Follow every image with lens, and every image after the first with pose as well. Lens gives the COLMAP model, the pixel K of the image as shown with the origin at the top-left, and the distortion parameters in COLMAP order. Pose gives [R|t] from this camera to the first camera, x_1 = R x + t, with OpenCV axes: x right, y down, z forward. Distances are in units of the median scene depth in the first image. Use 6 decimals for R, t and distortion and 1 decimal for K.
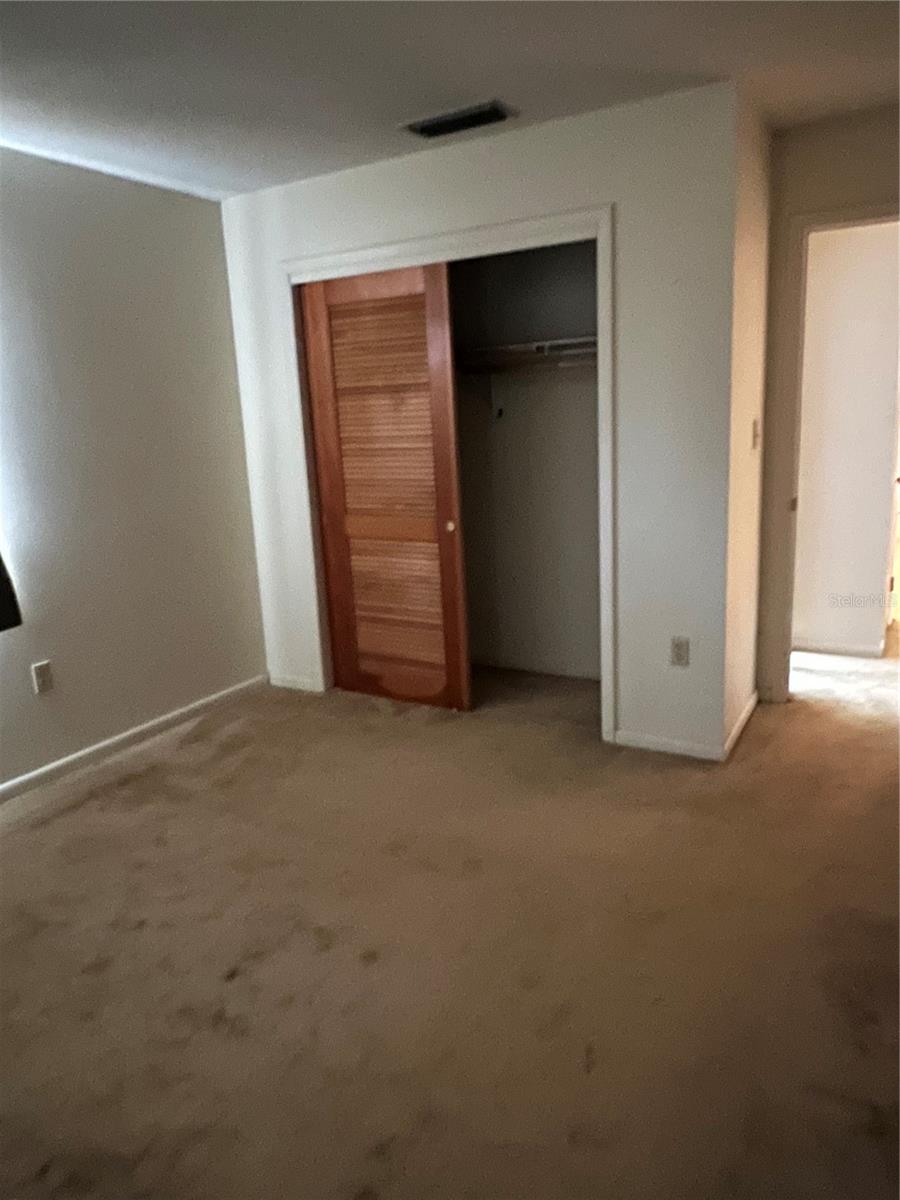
lens RADIAL K [[814.9, 0, 447.5], [0, 814.9, 598.2], [0, 0, 1]] dist [0.001920, 0.000994]
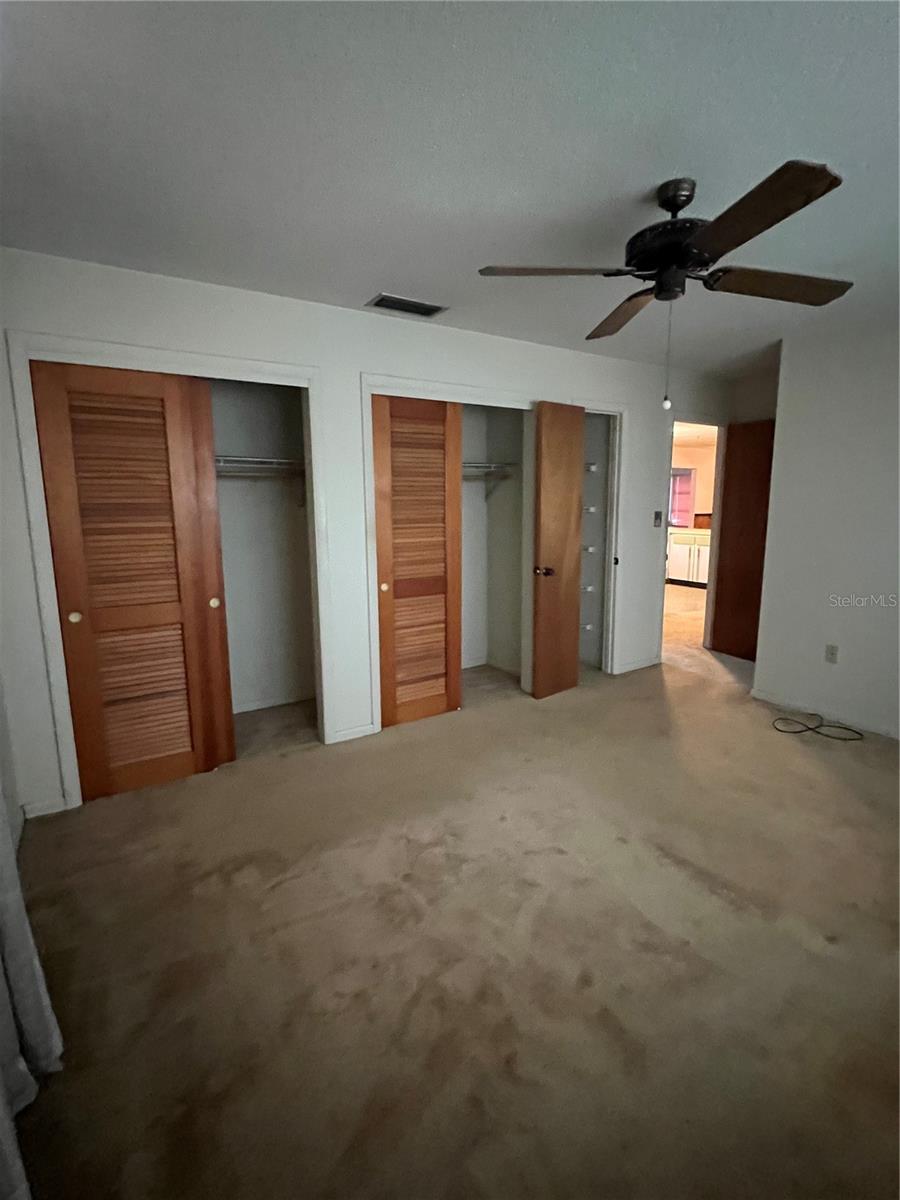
lens RADIAL K [[570.8, 0, 456.6], [0, 570.8, 595.7], [0, 0, 1]] dist [0.003306, -0.000226]
pose [[0.455250, -0.101114, 0.884604, -0.997220], [0.192146, 0.981276, 0.013278, -0.081124], [-0.869383, 0.163929, 0.466155, 0.587831]]
